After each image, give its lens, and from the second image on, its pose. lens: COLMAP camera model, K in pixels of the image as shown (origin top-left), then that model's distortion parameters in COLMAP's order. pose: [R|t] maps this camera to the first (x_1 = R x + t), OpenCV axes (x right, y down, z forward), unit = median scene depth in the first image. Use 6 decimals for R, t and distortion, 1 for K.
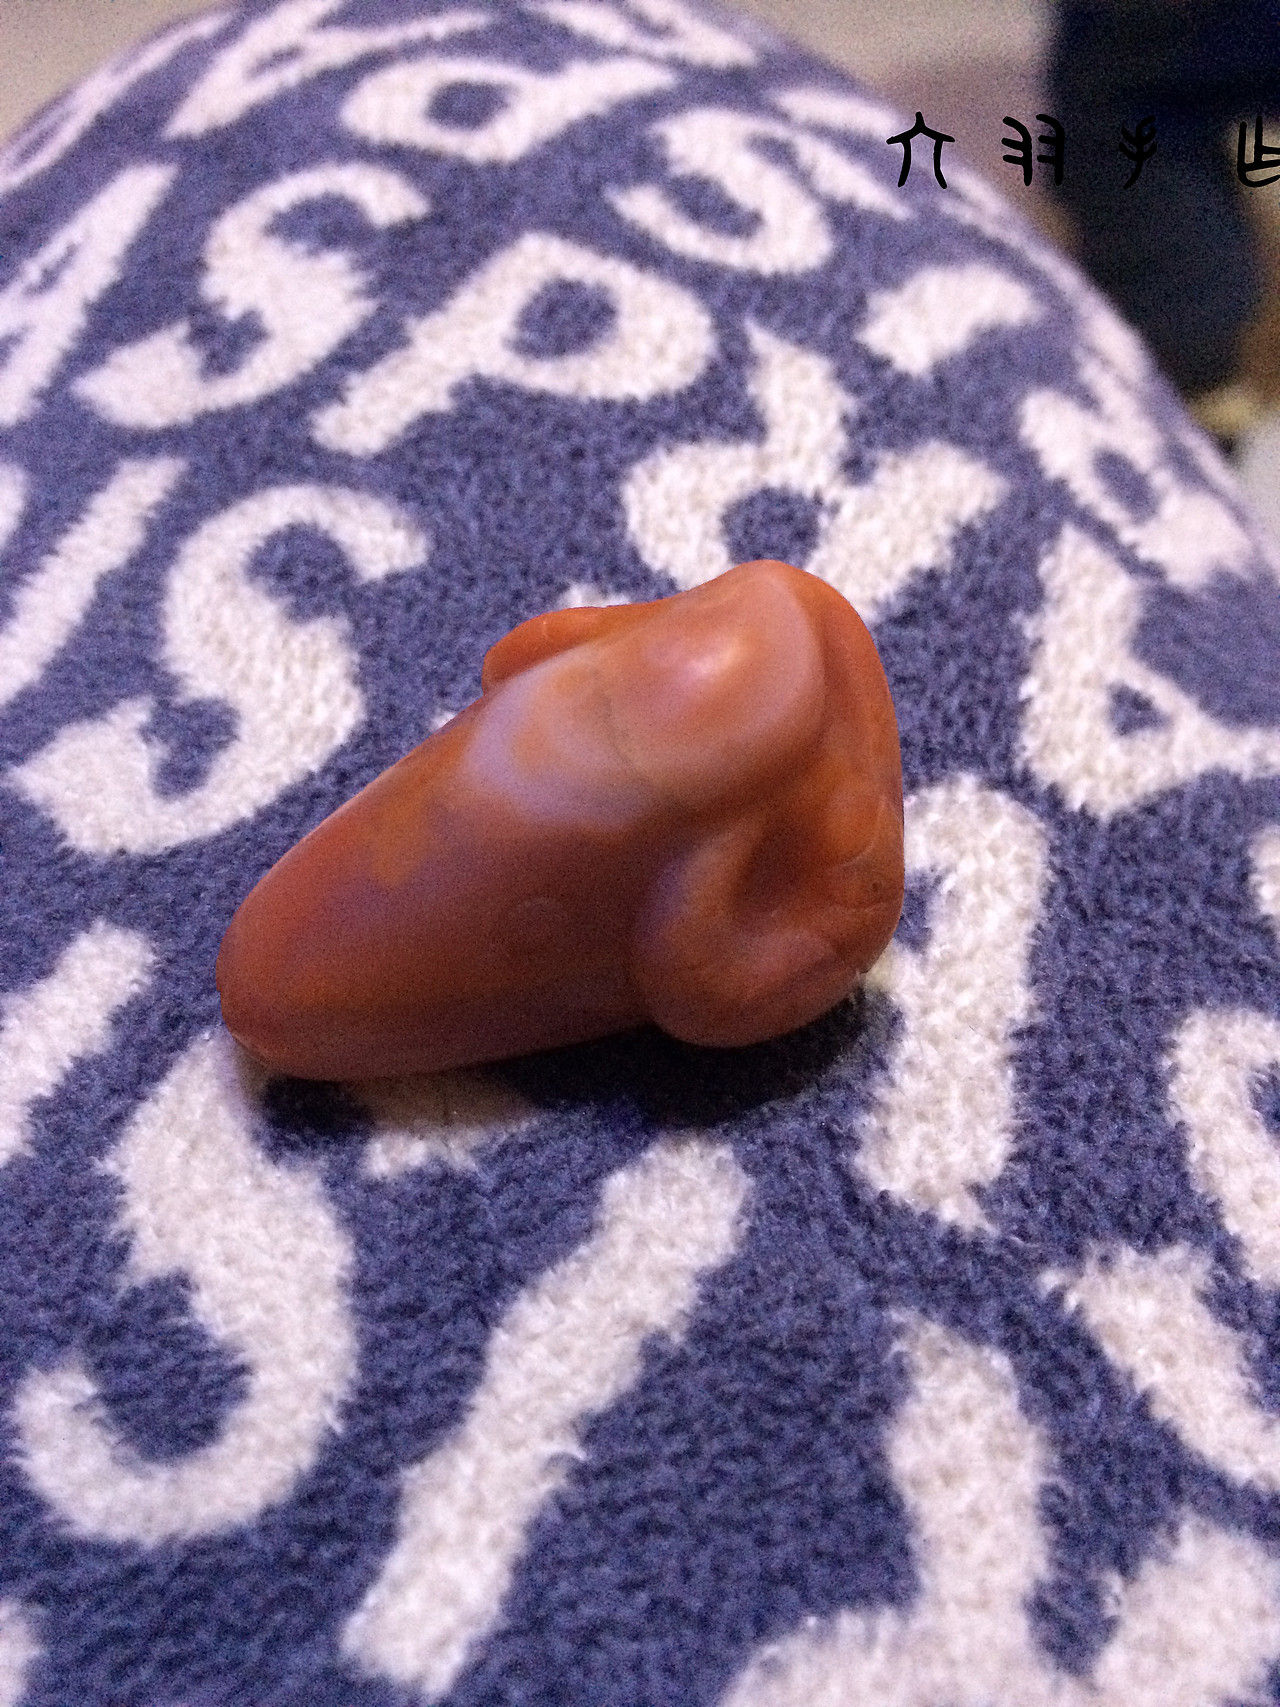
lens RADIAL K [[1482.8, 0, 622.8], [0, 1482.8, 922.2], [0, 0, 1]] dist [-0.061996, -0.043734]
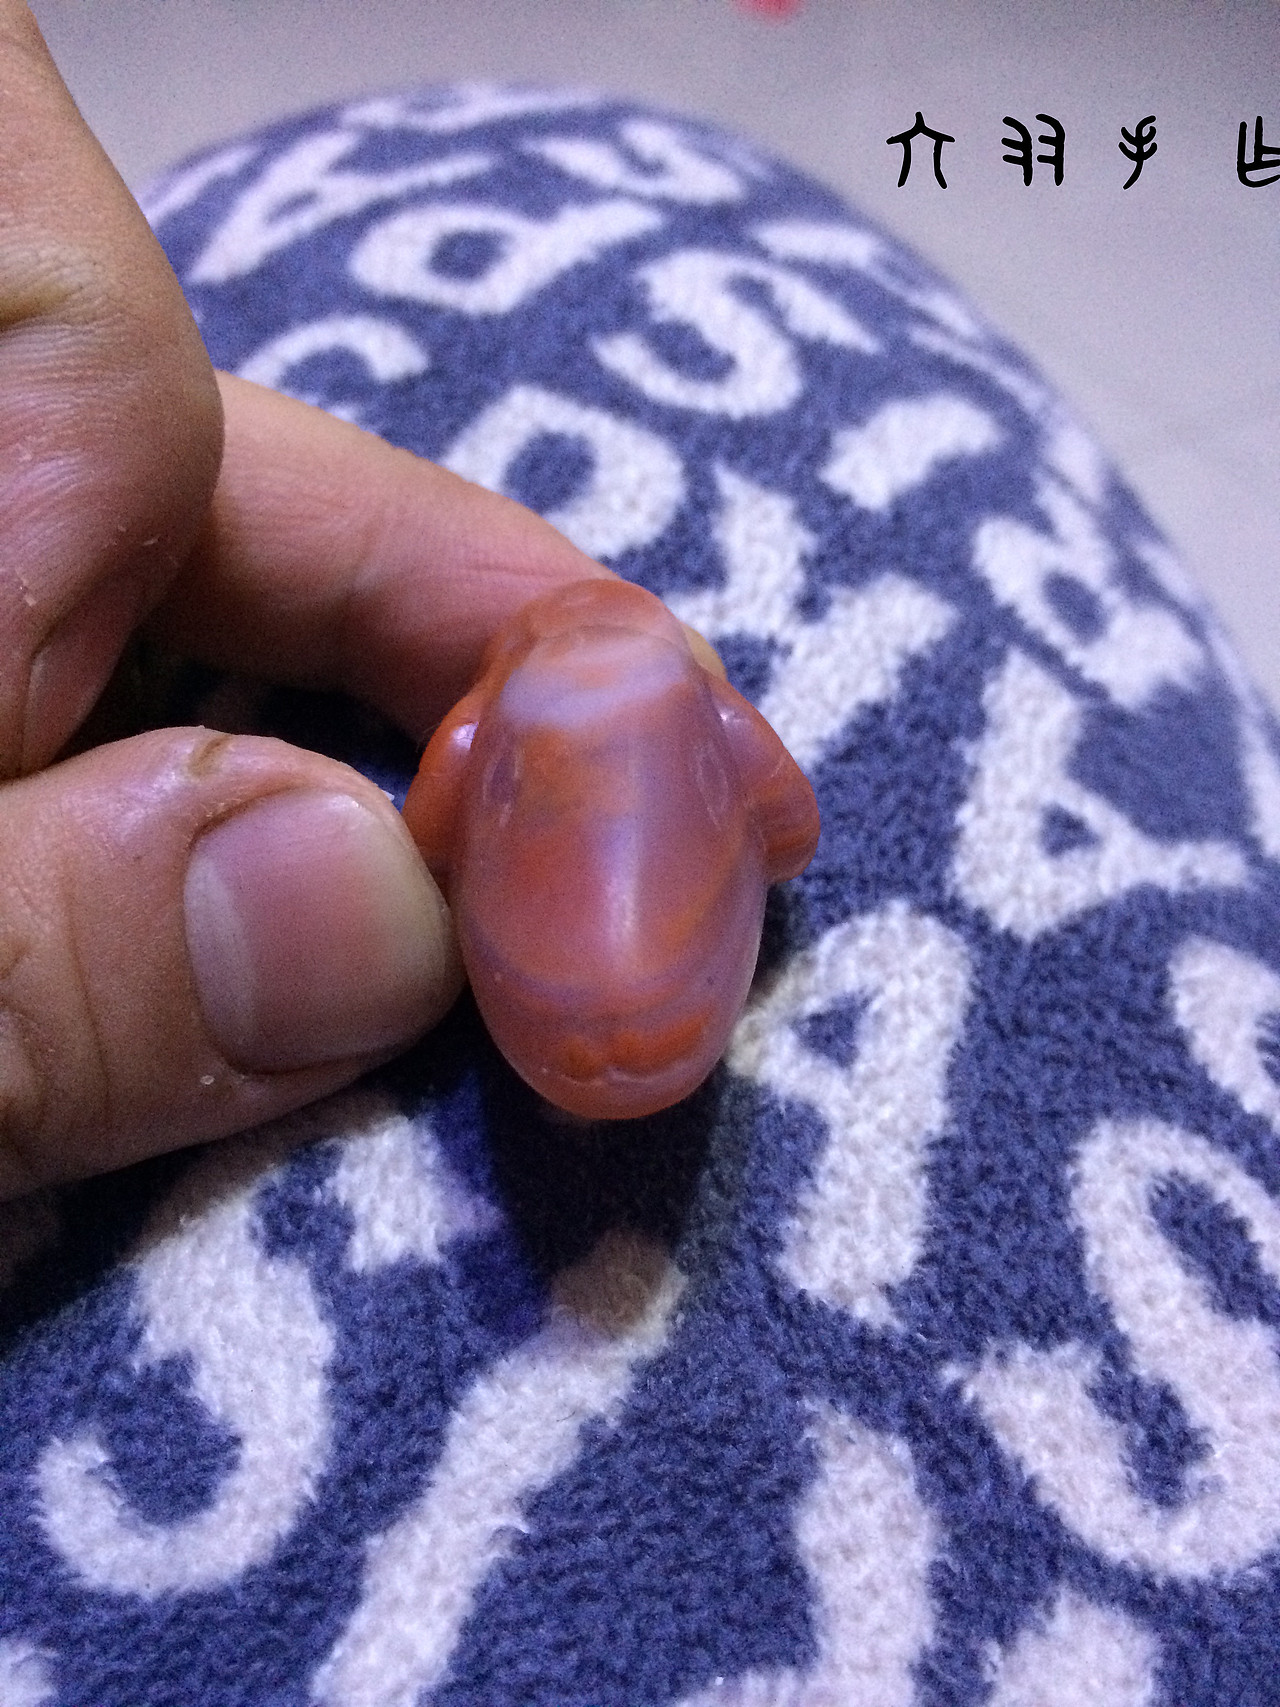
lens RADIAL K [[1482.8, 0, 614.4], [0, 1482.8, 909.8], [0, 0, 1]] dist [-0.061996, -0.043734]
pose [[0.998977, -0.002903, -0.045132, 0.077736], [0.001699, 0.999642, -0.026713, -0.069612], [0.045194, 0.026609, 0.998624, -0.115743]]
